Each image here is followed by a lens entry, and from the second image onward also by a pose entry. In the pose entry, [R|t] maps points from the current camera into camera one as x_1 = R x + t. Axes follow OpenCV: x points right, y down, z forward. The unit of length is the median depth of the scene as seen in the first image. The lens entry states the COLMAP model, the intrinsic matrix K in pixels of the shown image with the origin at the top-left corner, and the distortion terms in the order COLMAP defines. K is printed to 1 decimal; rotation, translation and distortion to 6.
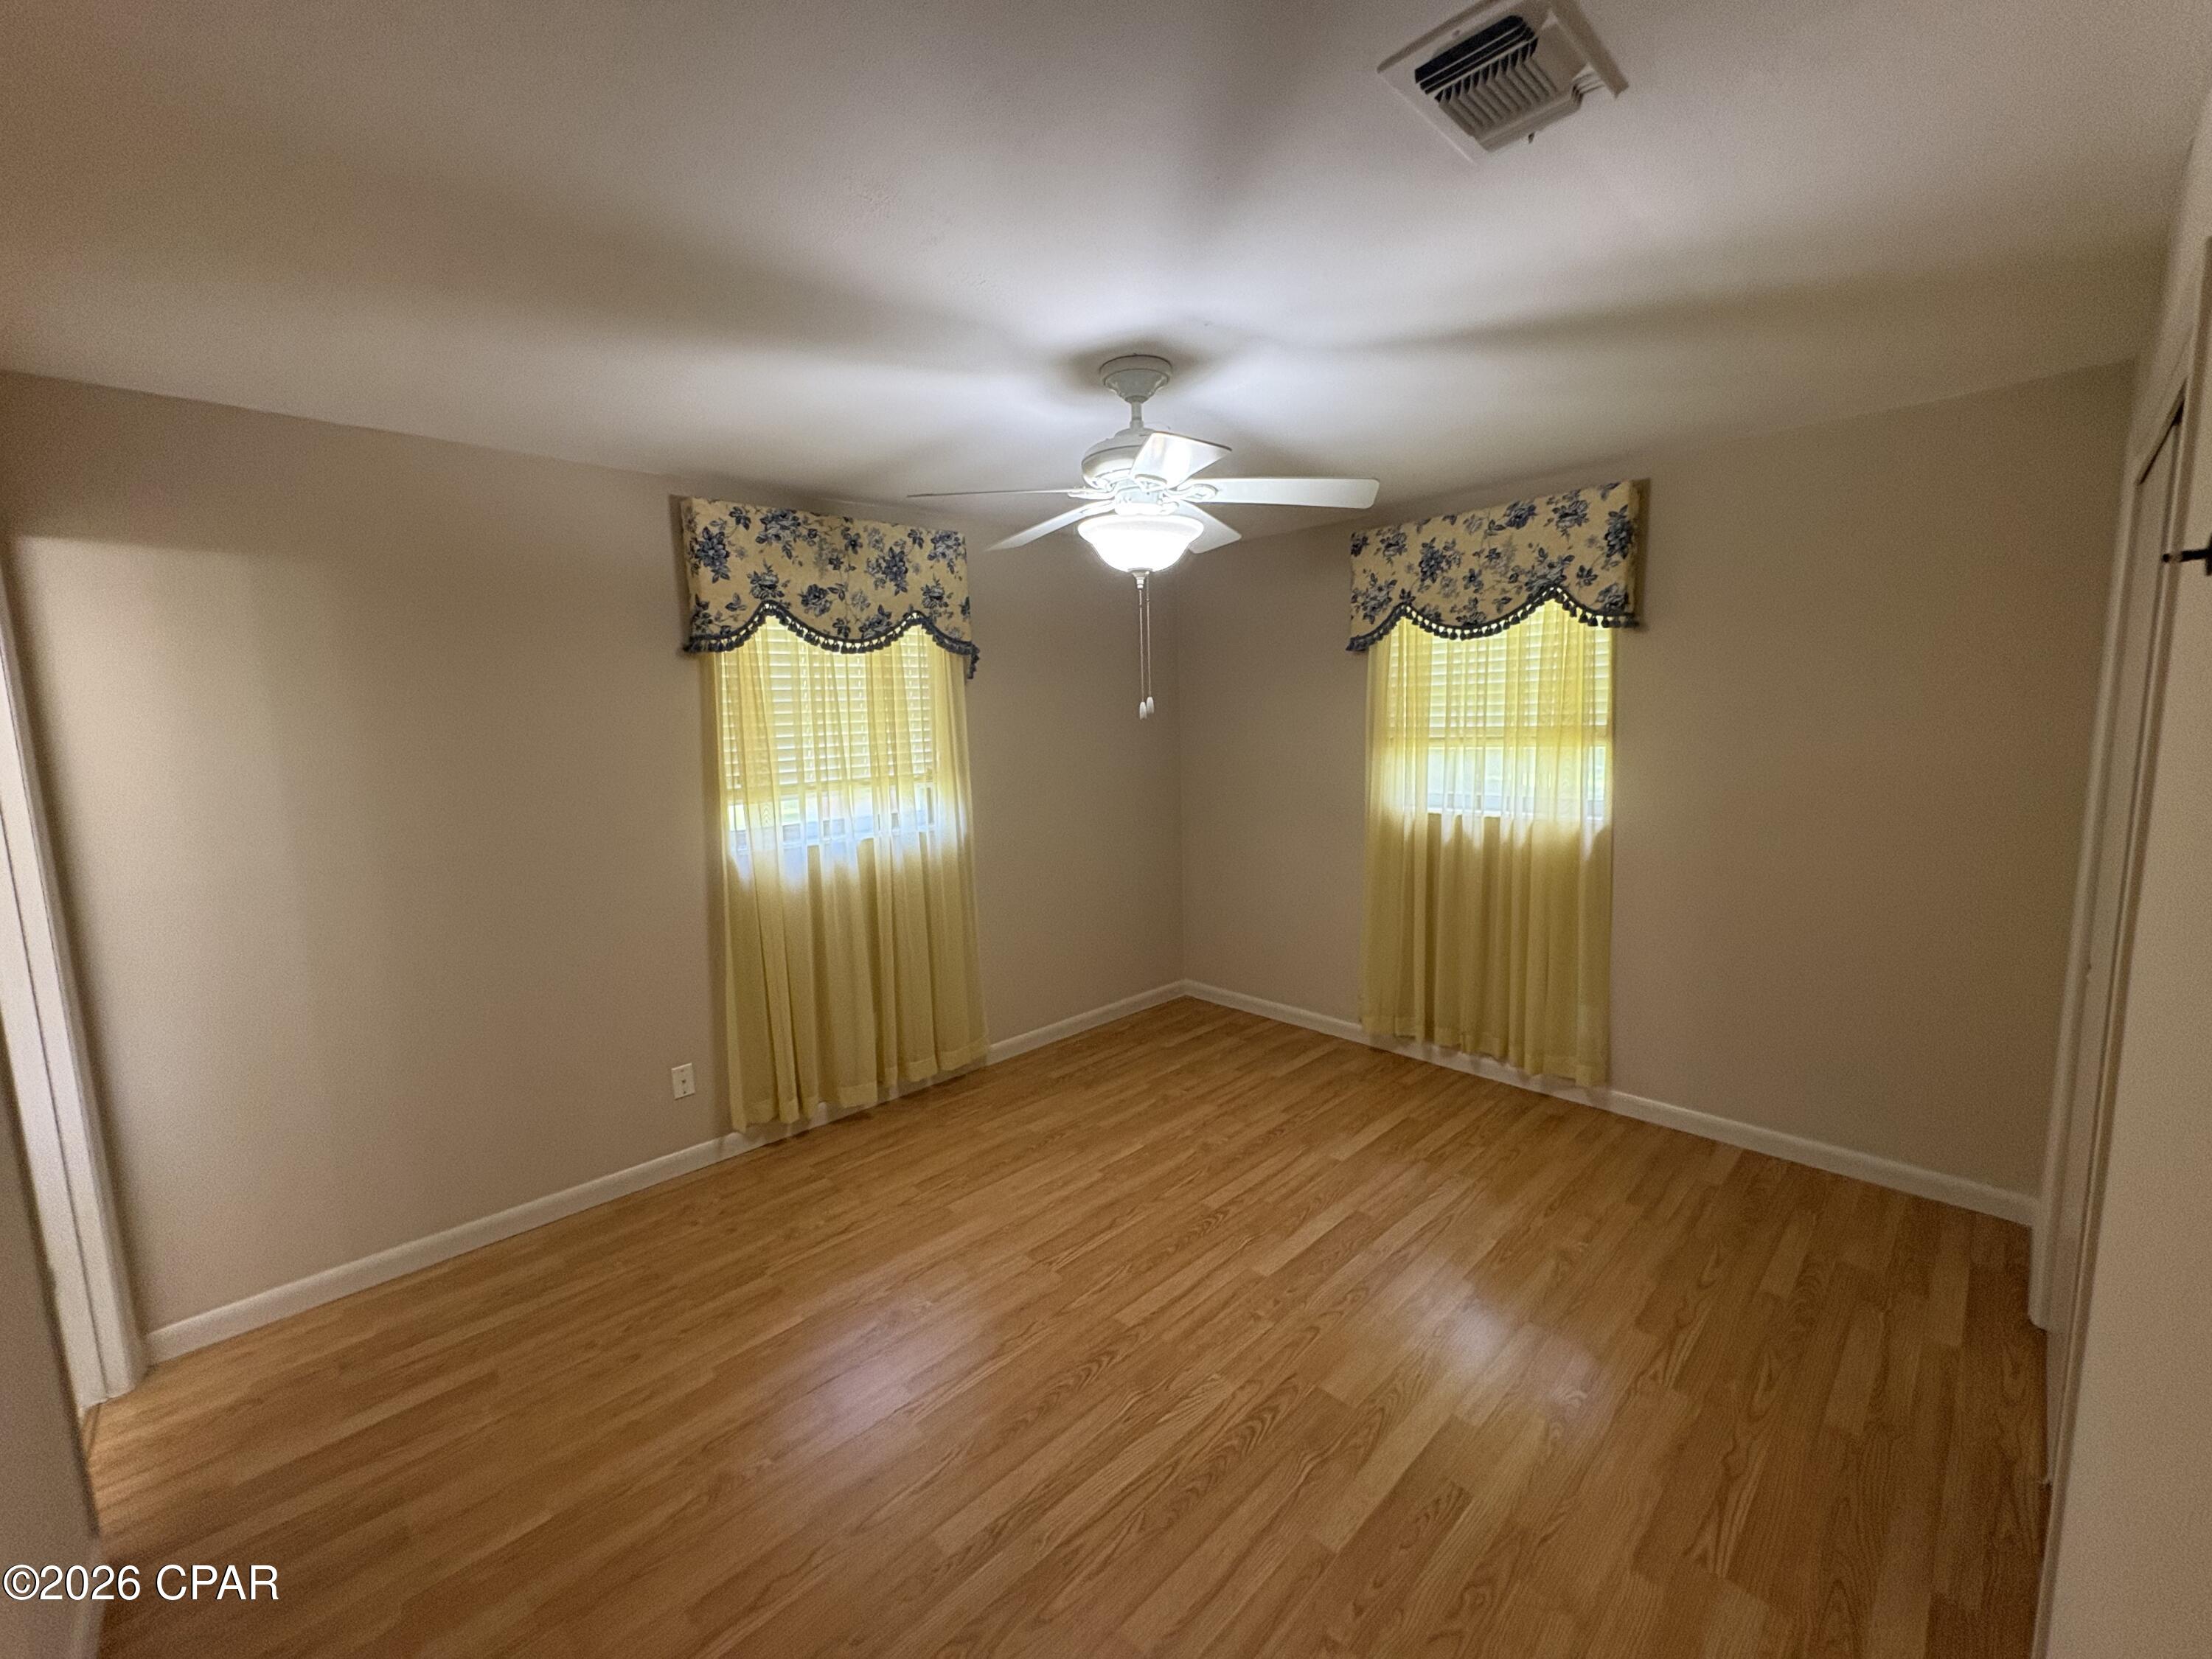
lens RADIAL K [[880.6, 0, 1096.8], [0, 880.6, 827.3], [0, 0, 1]] dist [0.000179, 0.000320]
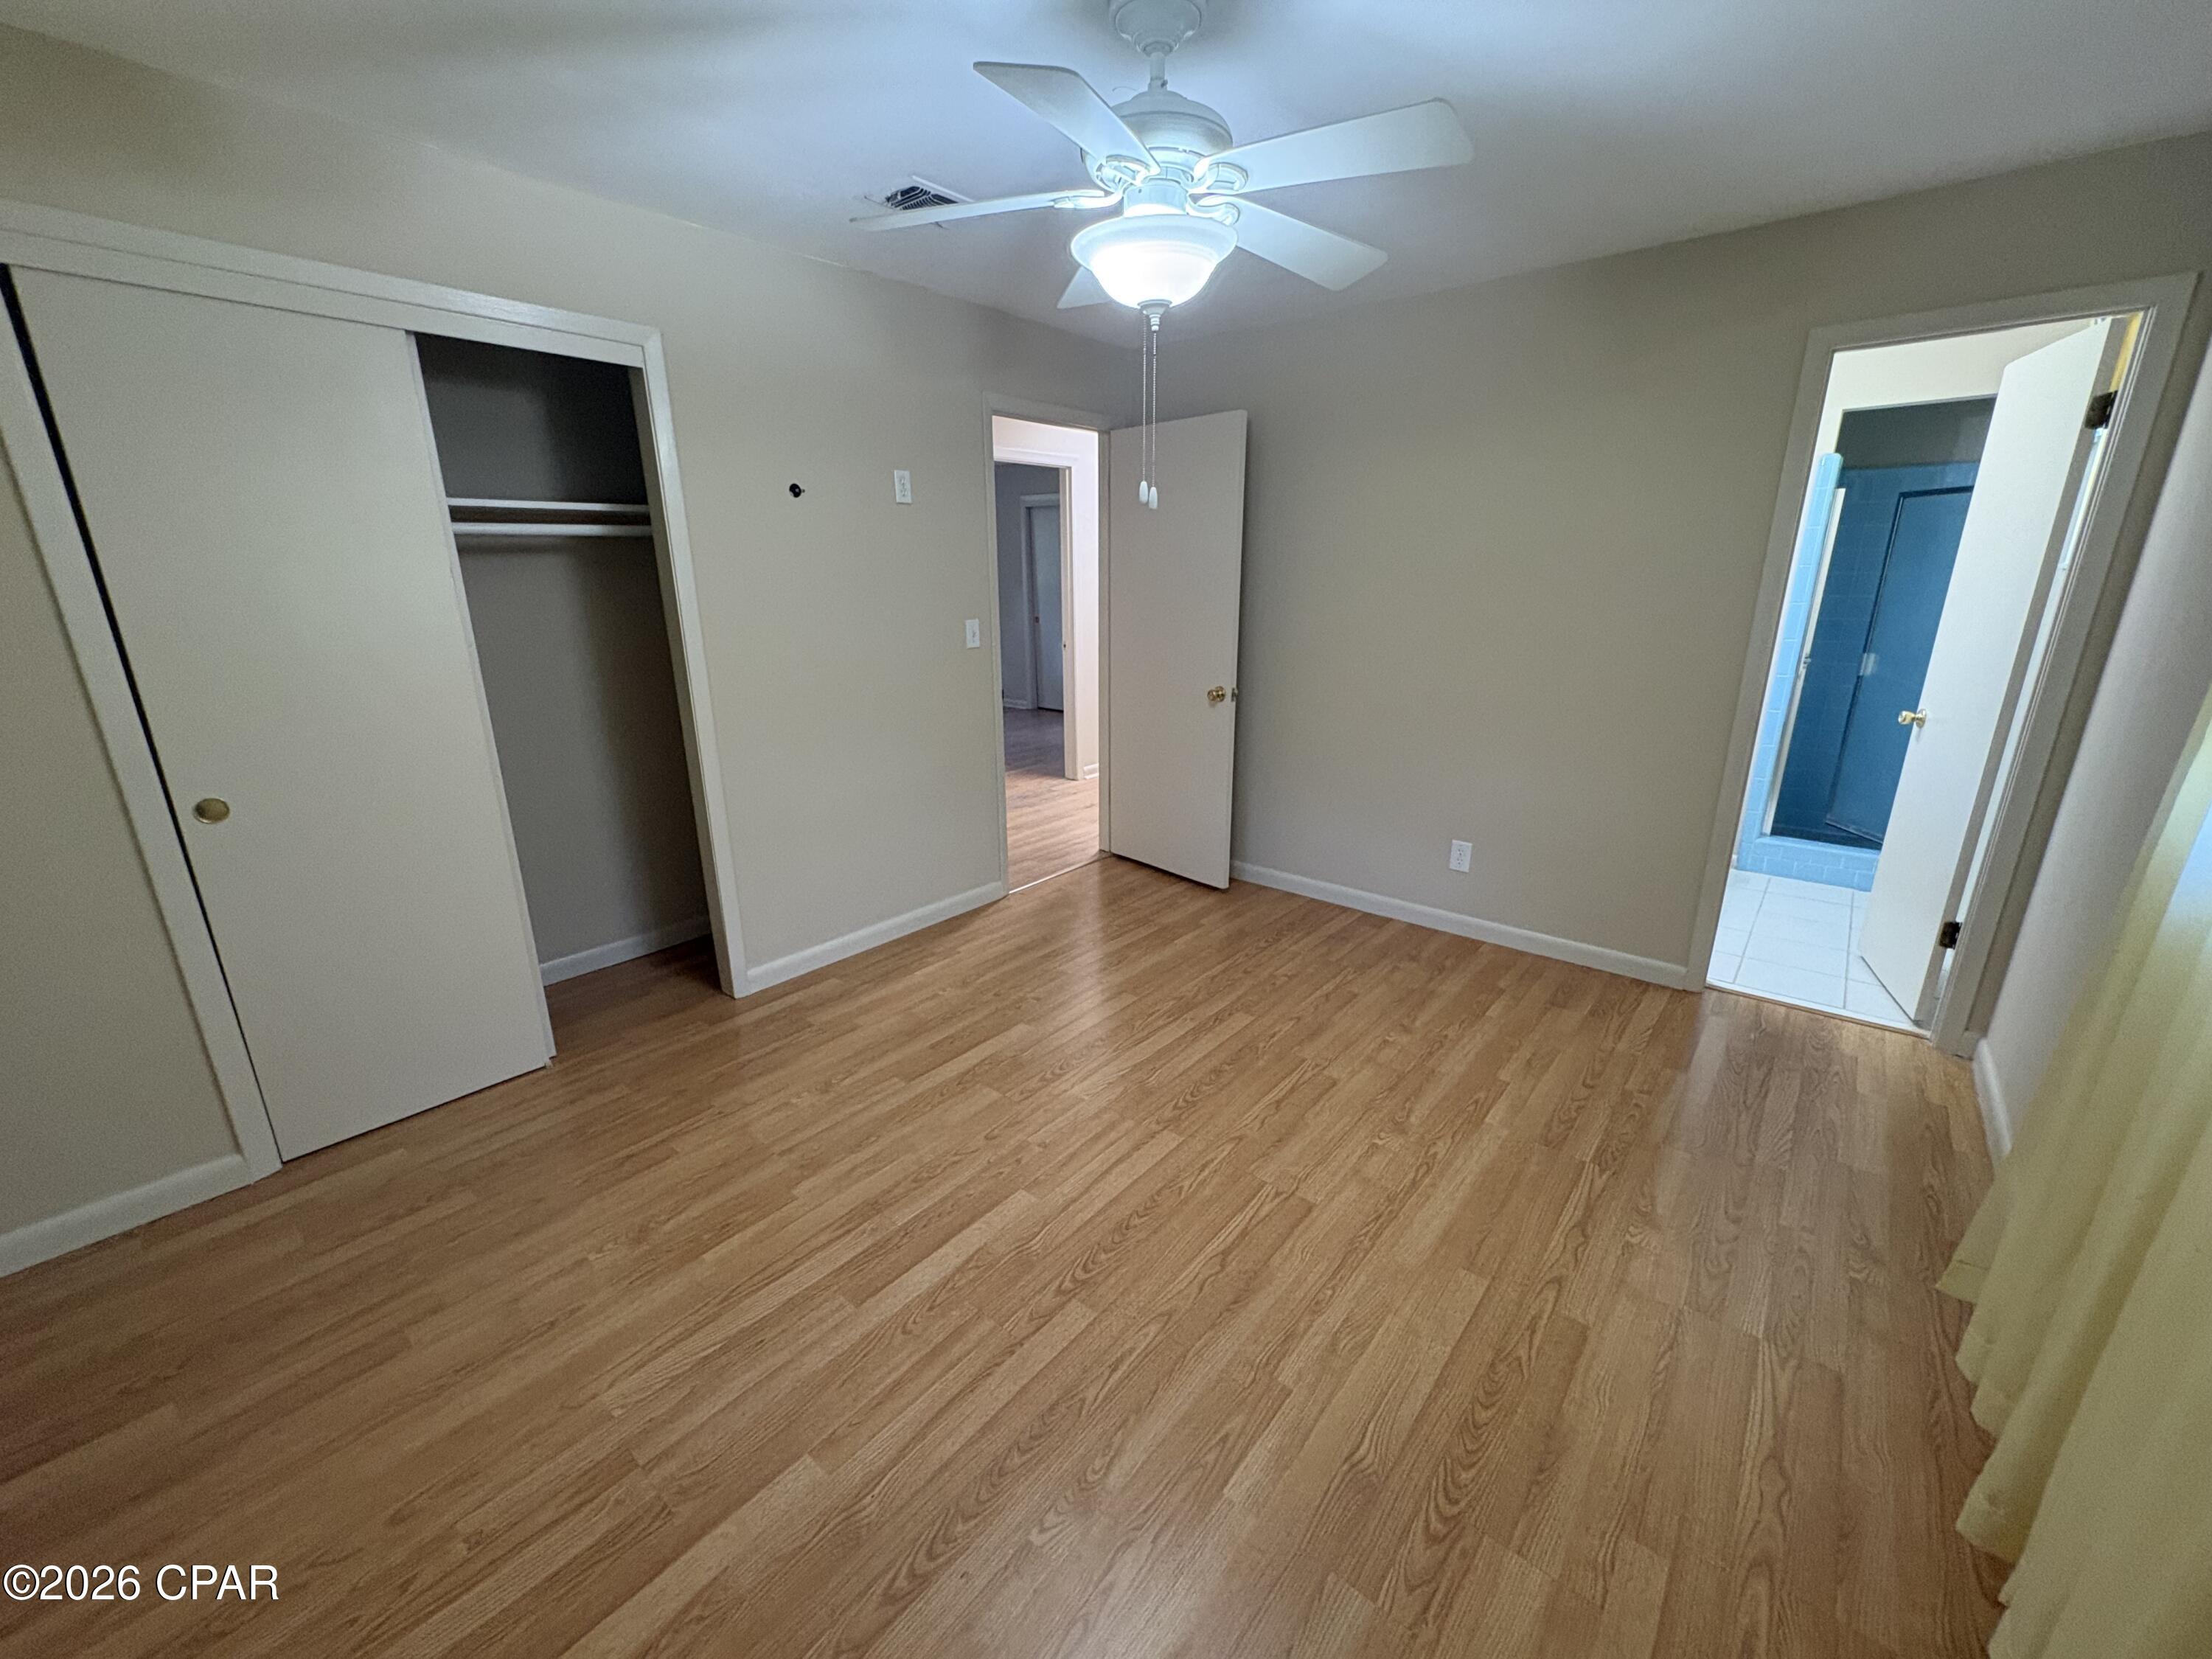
lens RADIAL K [[880.6, 0, 1104.9], [0, 880.6, 823.3], [0, 0, 1]] dist [0.000179, 0.000320]
pose [[-0.992217, 0.065942, -0.105628, 0.177733], [0.017811, 0.914705, 0.403729, -0.164702], [0.123241, 0.398705, -0.908760, 1.631554]]
